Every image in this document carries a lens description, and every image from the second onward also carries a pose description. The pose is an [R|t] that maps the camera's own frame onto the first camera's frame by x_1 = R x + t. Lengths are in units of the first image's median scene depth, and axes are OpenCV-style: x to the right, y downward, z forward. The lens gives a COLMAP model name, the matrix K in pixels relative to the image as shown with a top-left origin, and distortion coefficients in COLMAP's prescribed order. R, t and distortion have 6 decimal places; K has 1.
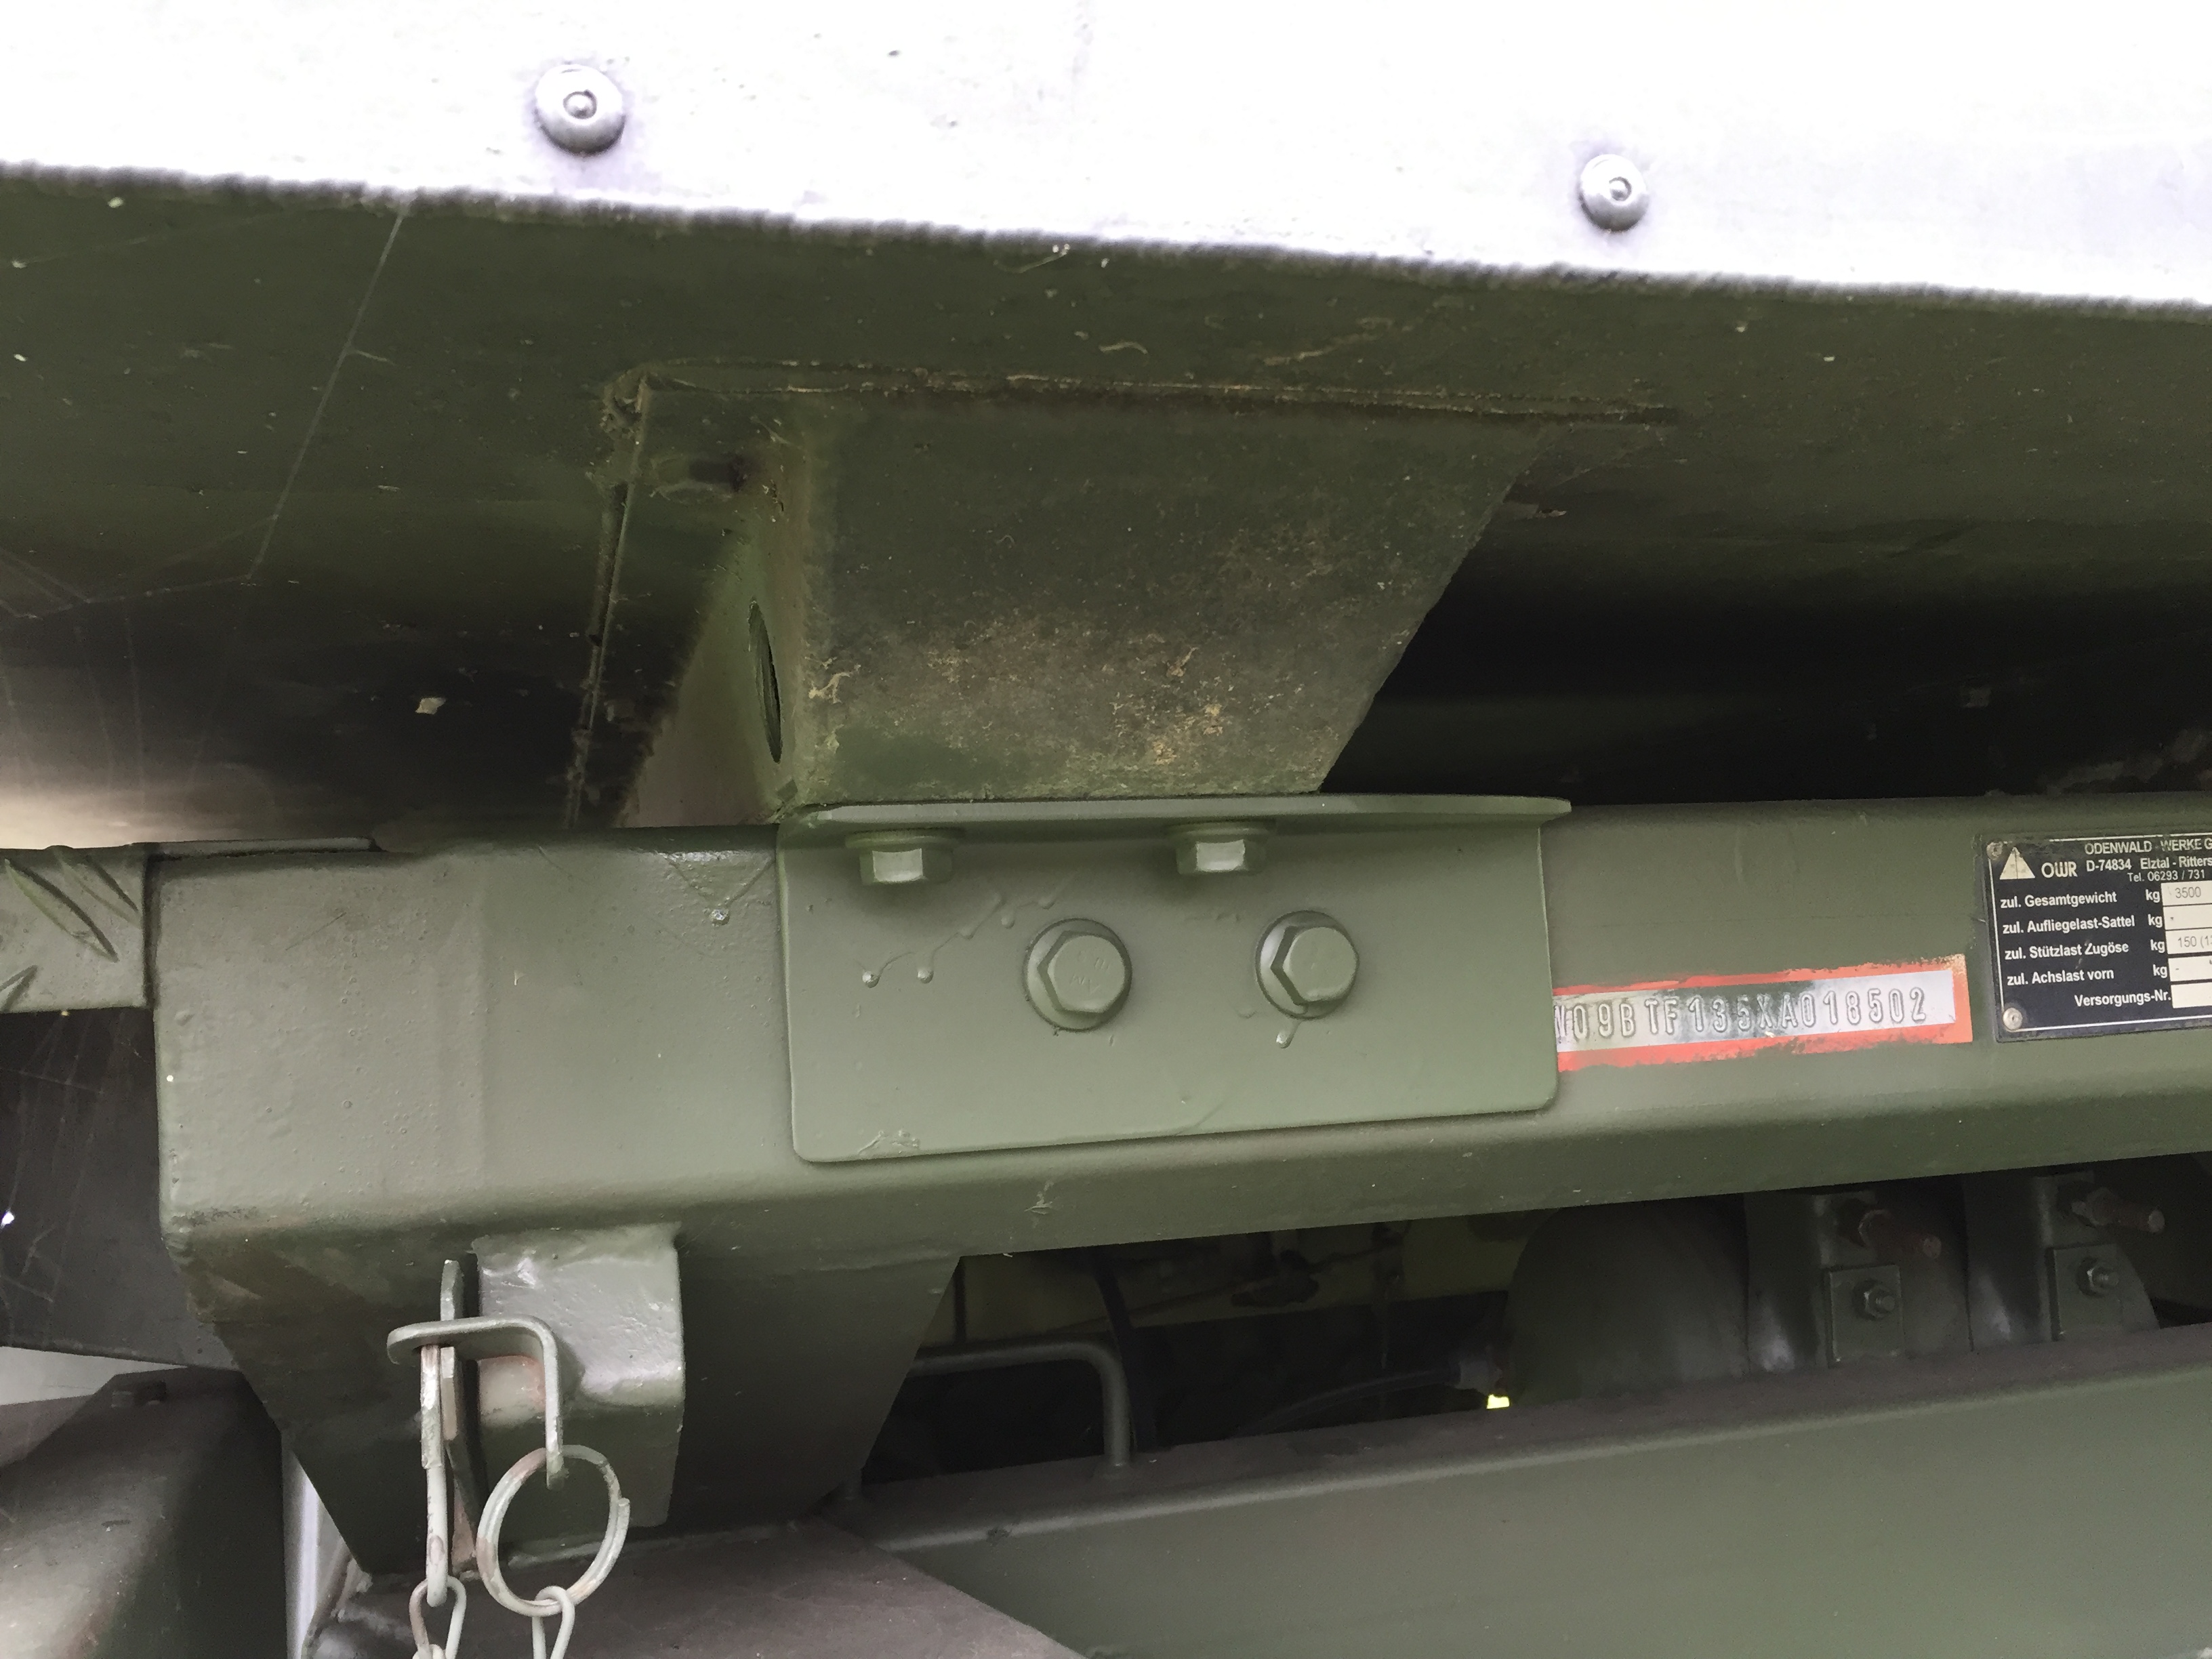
lens RADIAL K [[1820.0, 0, 1106.0], [0, 1820.0, 829.5], [0, 0, 1]] dist [0.066634, -0.084363]
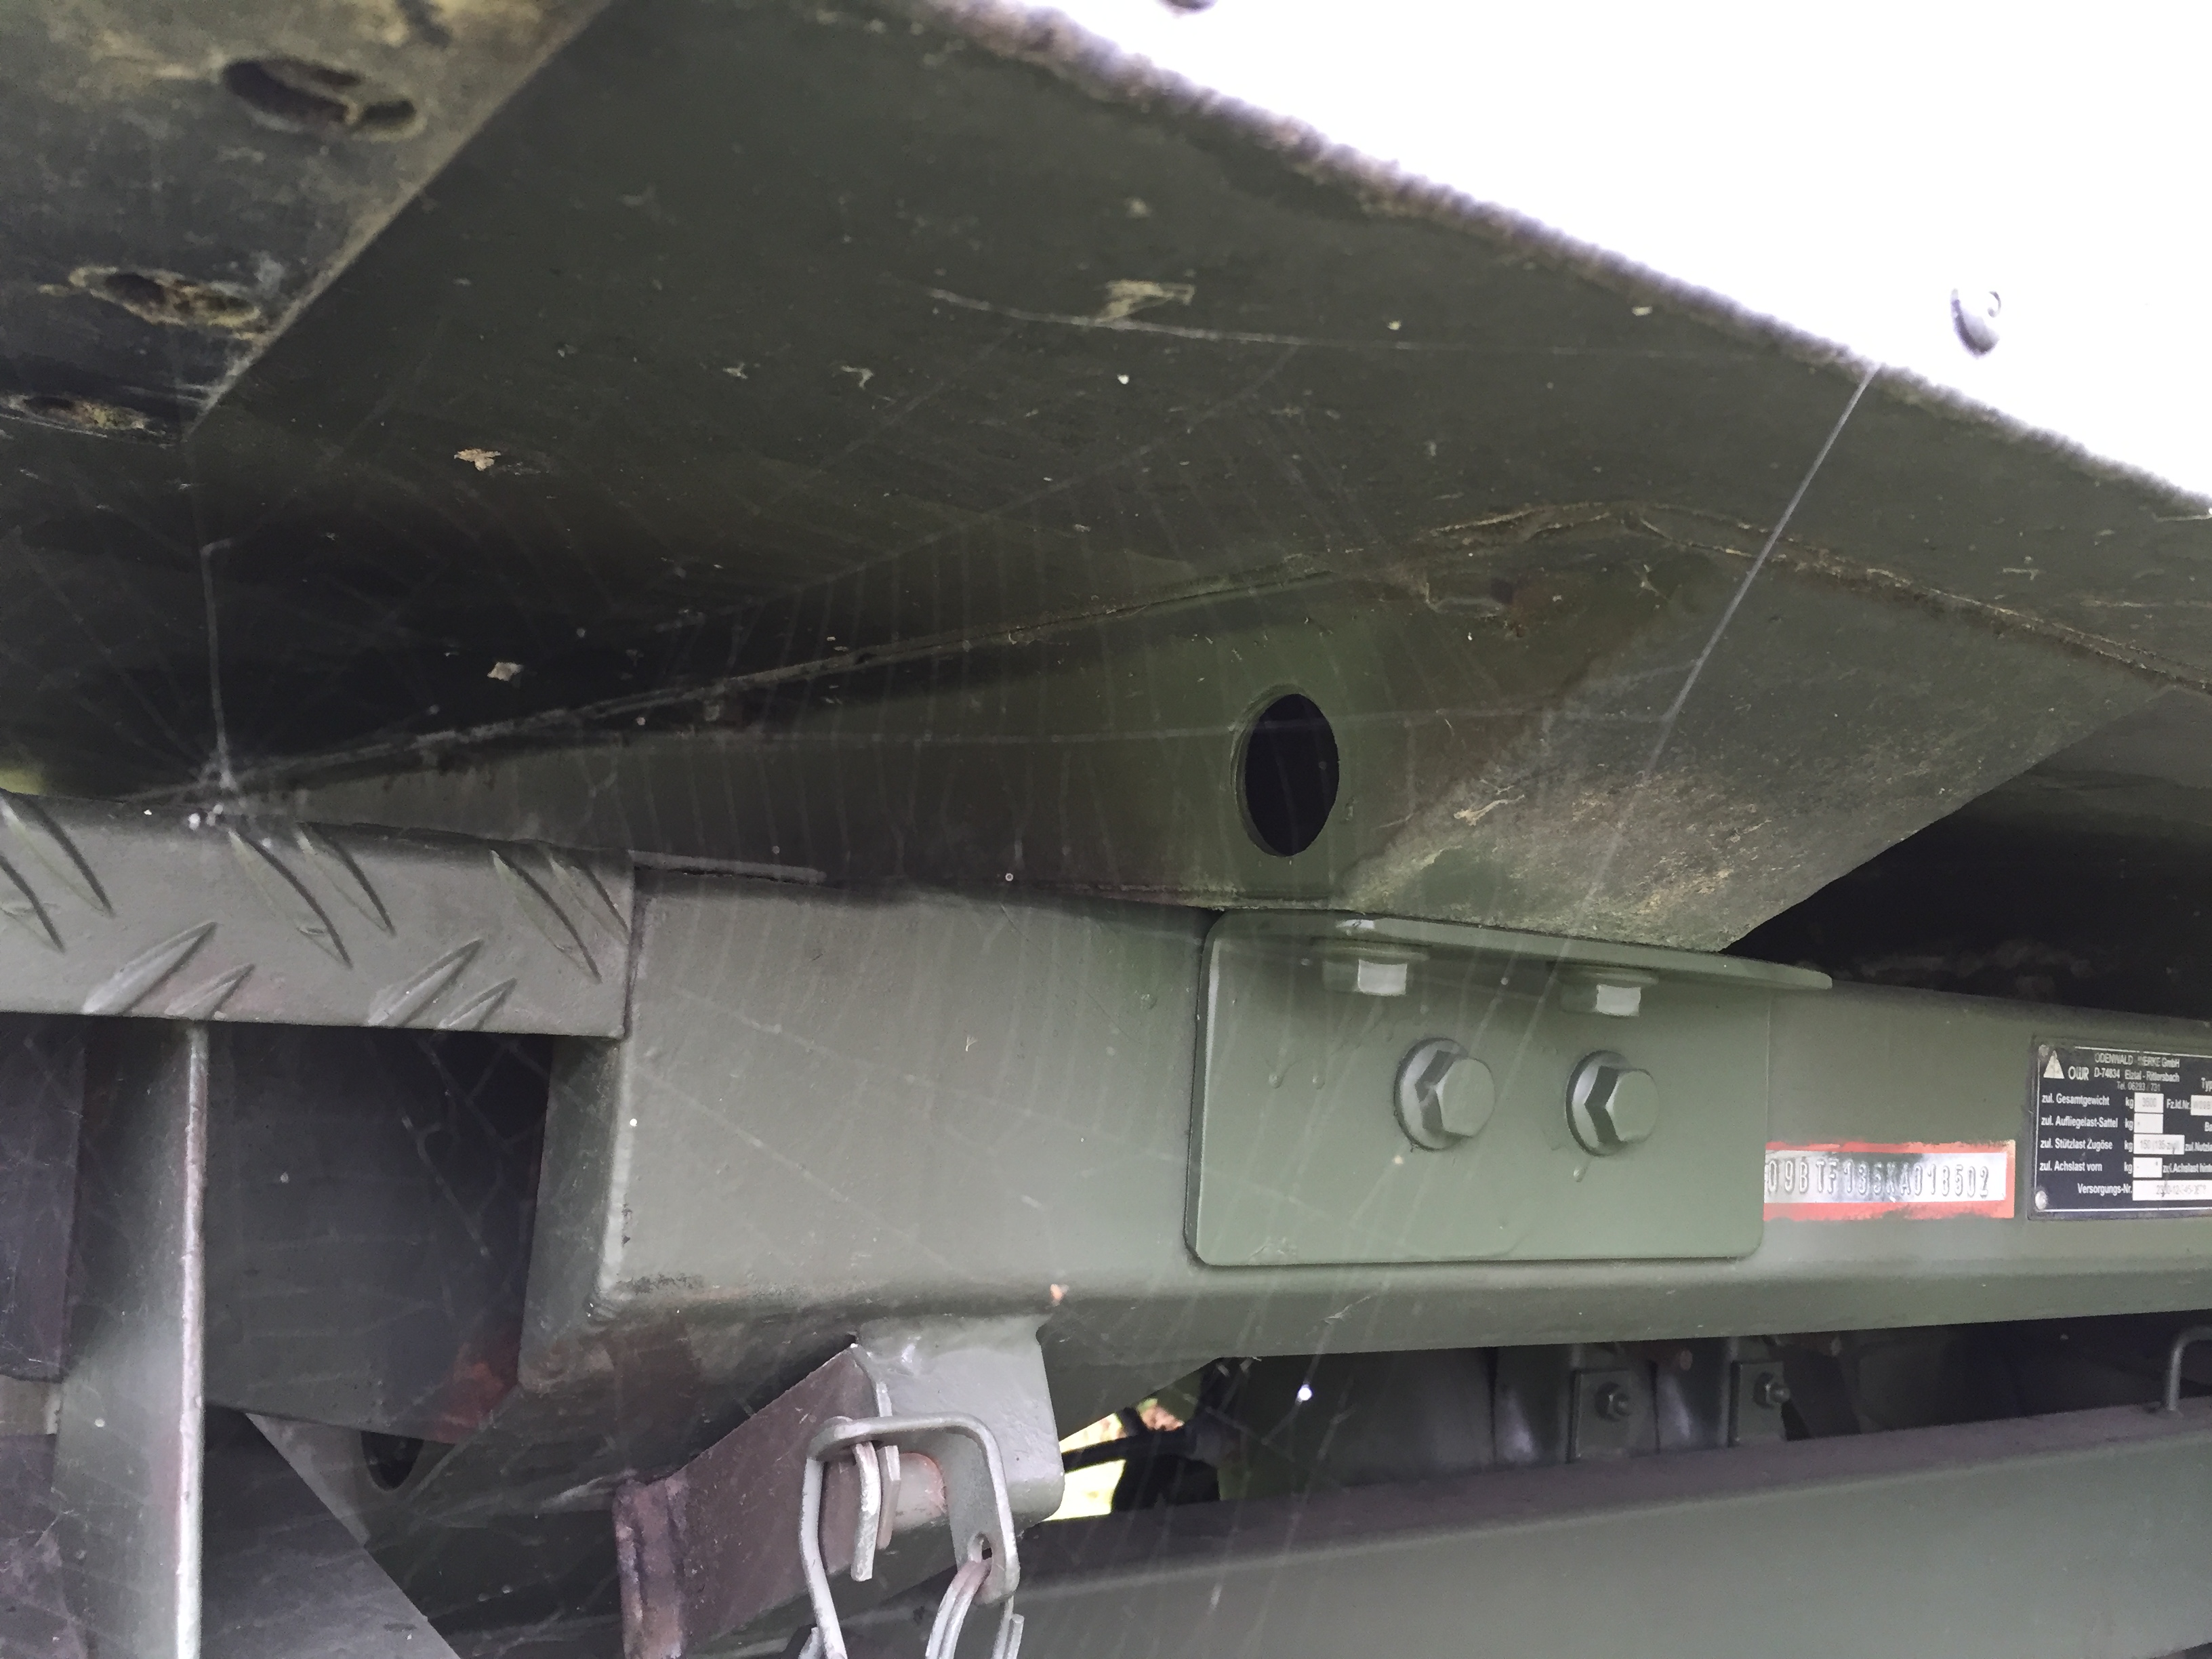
lens RADIAL K [[1820.0, 0, 1106.0], [0, 1820.0, 829.5], [0, 0, 1]] dist [0.066634, -0.084363]
pose [[0.946444, 0.145712, 0.288118, -0.427922], [-0.142112, 0.989284, -0.033493, -0.004129], [-0.289911, -0.009246, 0.957009, 0.077735]]
